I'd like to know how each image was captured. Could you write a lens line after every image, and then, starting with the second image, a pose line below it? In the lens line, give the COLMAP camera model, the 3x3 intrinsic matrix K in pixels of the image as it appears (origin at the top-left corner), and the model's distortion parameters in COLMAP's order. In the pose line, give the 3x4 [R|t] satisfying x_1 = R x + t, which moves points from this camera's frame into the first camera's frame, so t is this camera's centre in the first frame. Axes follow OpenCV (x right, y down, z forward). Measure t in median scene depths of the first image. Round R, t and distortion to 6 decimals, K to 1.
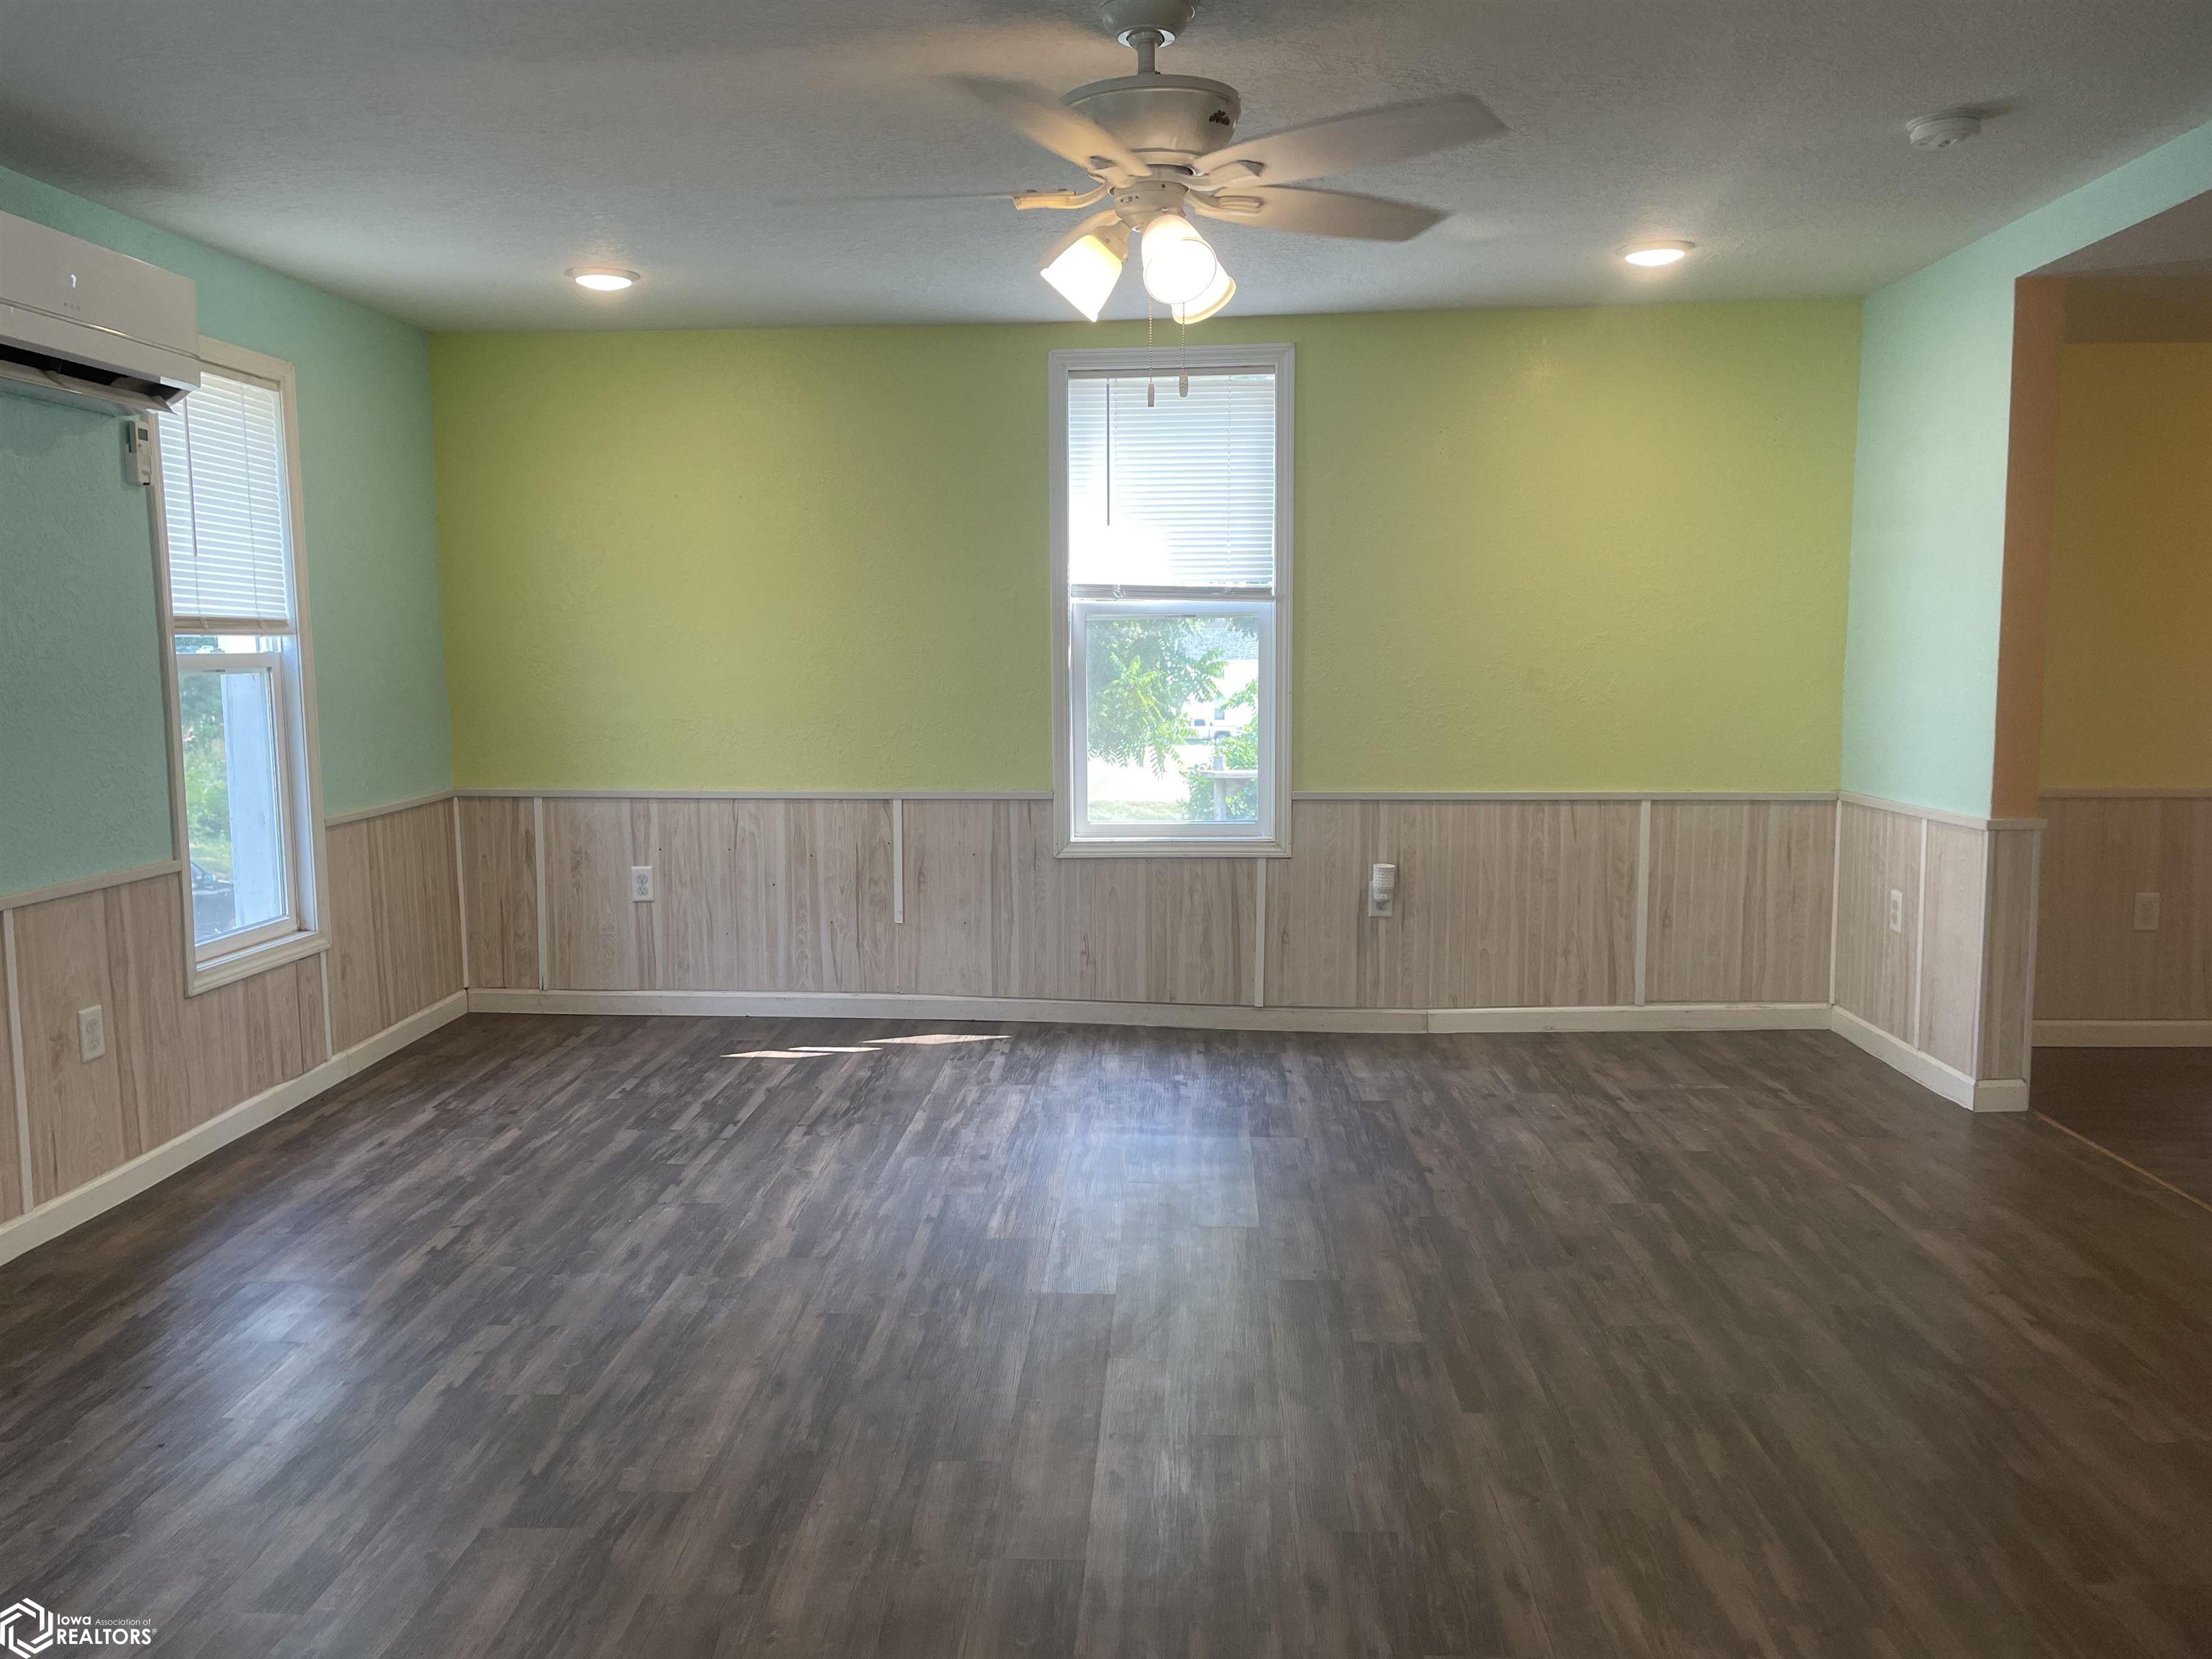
lens RADIAL K [[1655.4, 0, 1117.5], [0, 1655.4, 827.7], [0, 0, 1]] dist [0.076203, -0.087247]
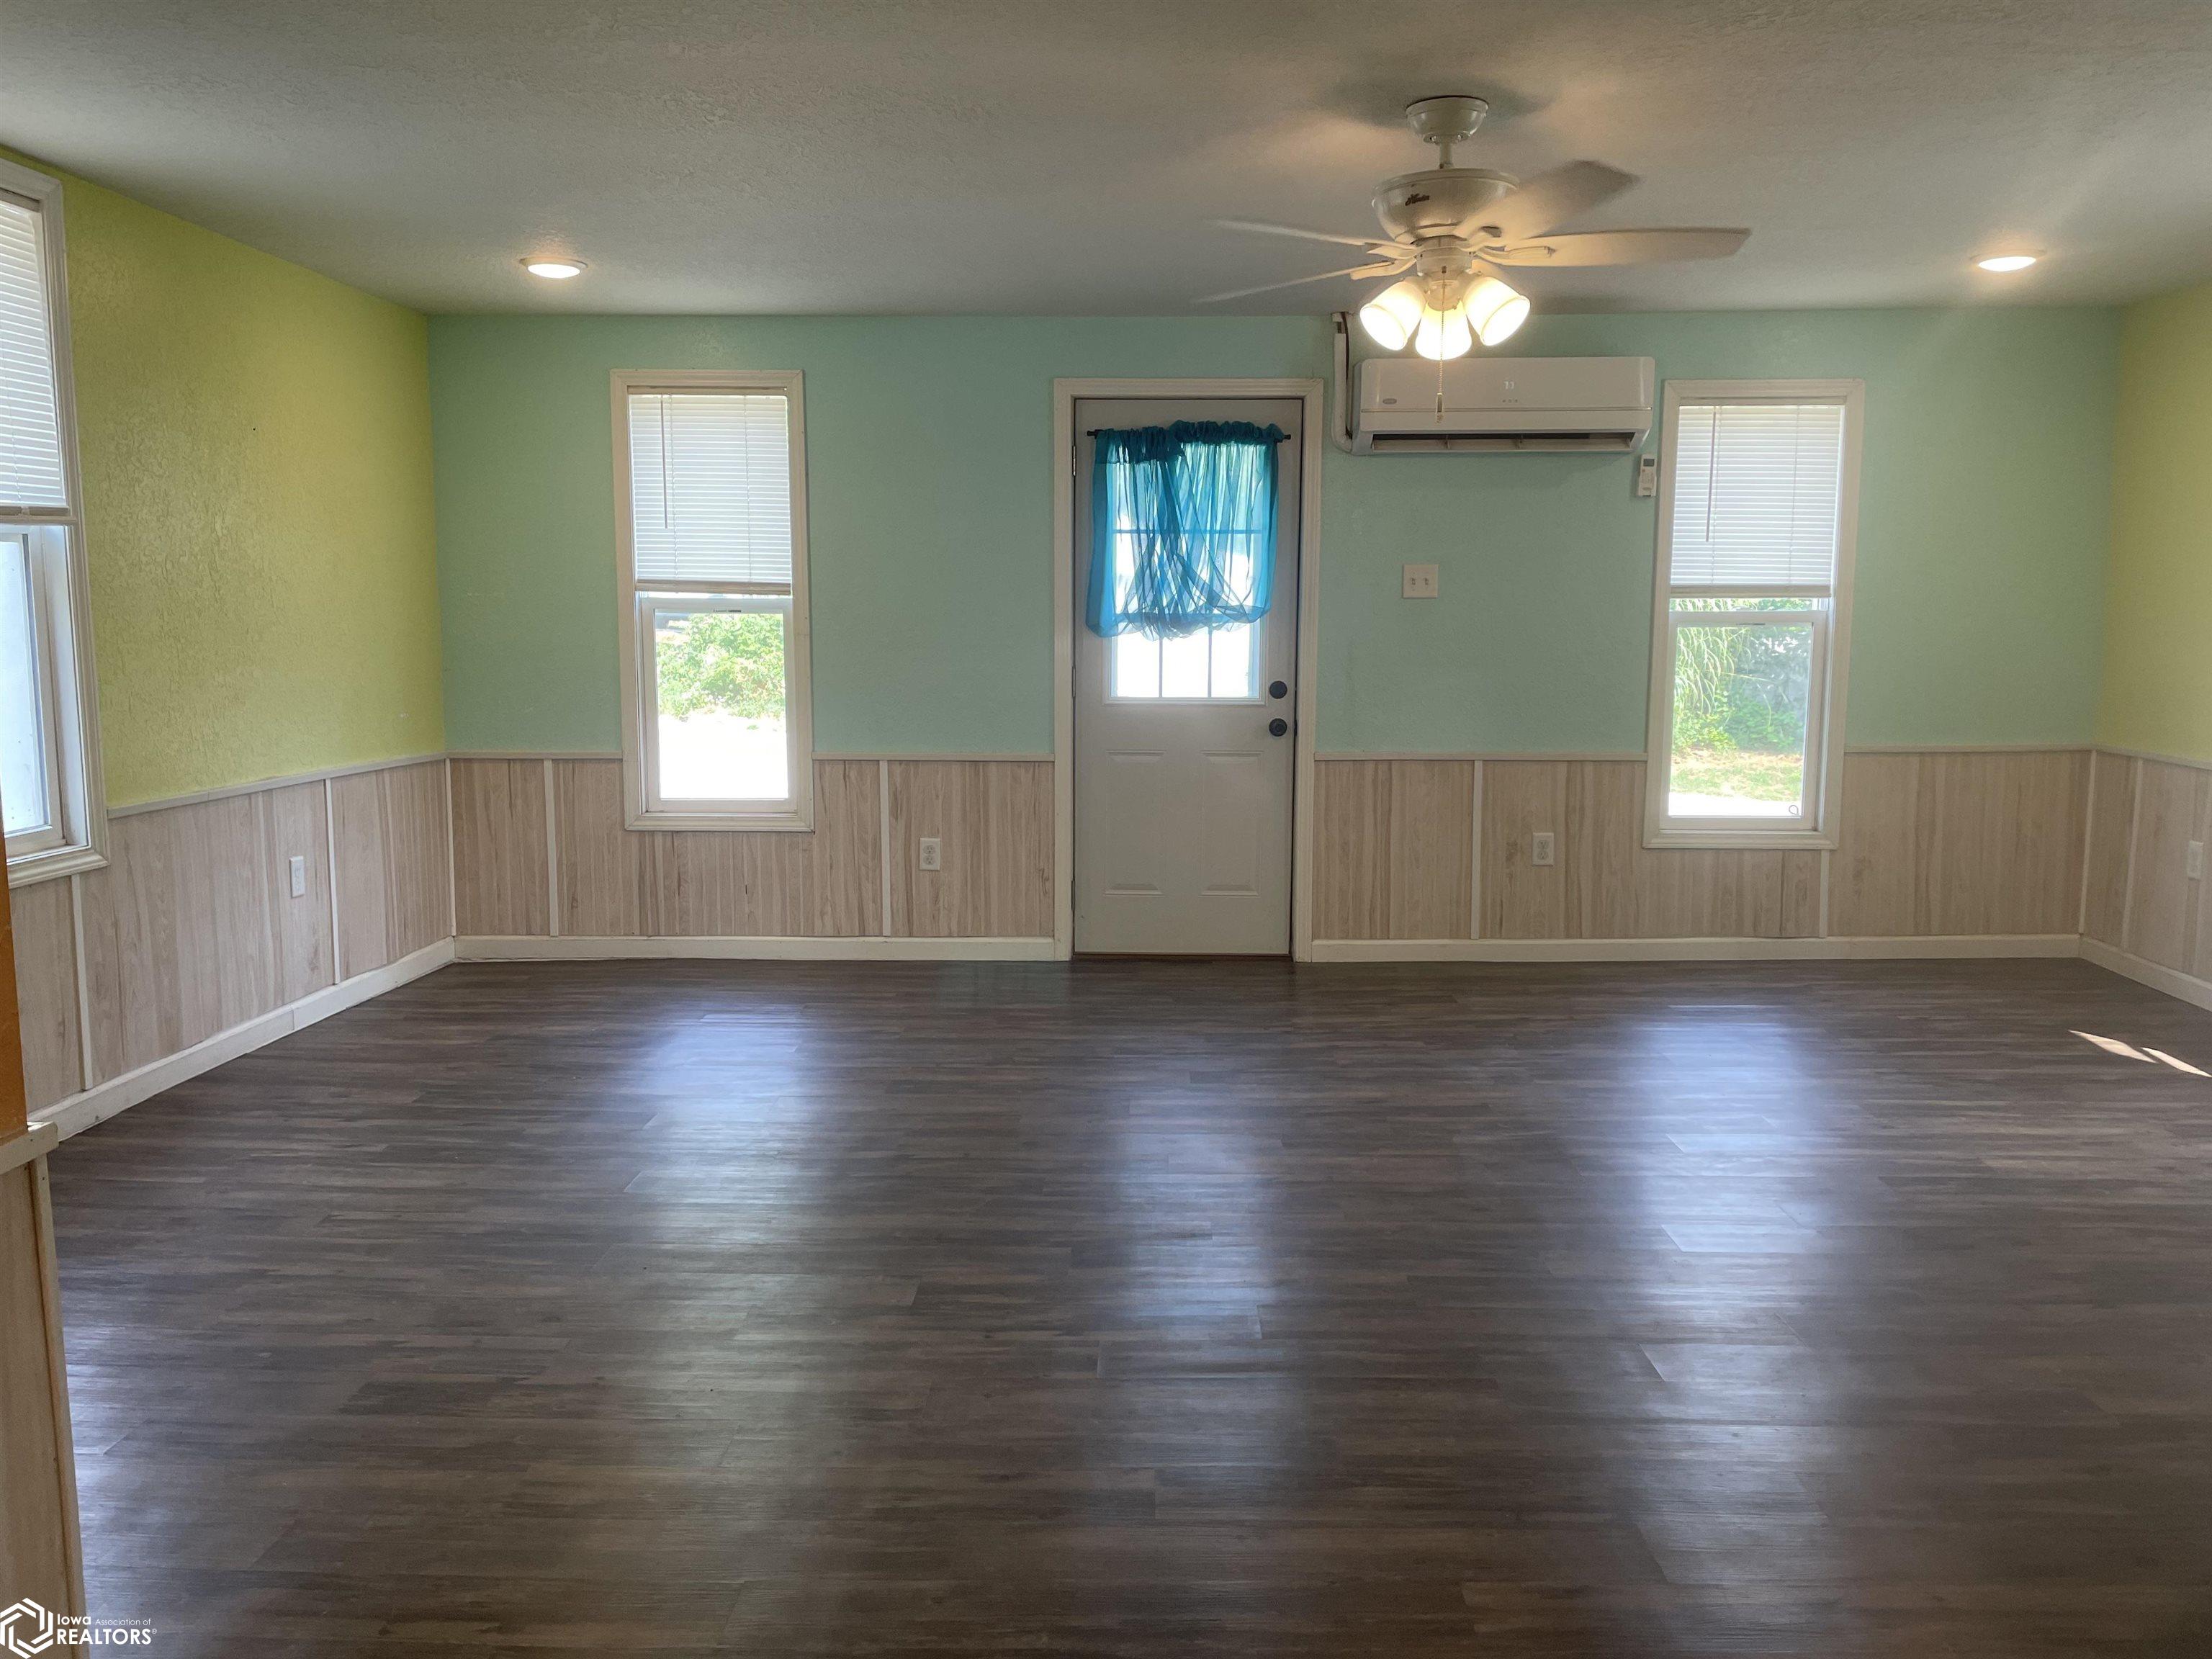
lens RADIAL K [[1655.4, 0, 1055.0], [0, 1655.4, 789.8], [0, 0, 1]] dist [0.076203, -0.087247]
pose [[0.022308, 0.121719, -0.992314, 0.896955], [-0.110991, 0.986727, 0.118538, -0.065844], [0.993571, 0.107494, 0.035521, 0.454610]]
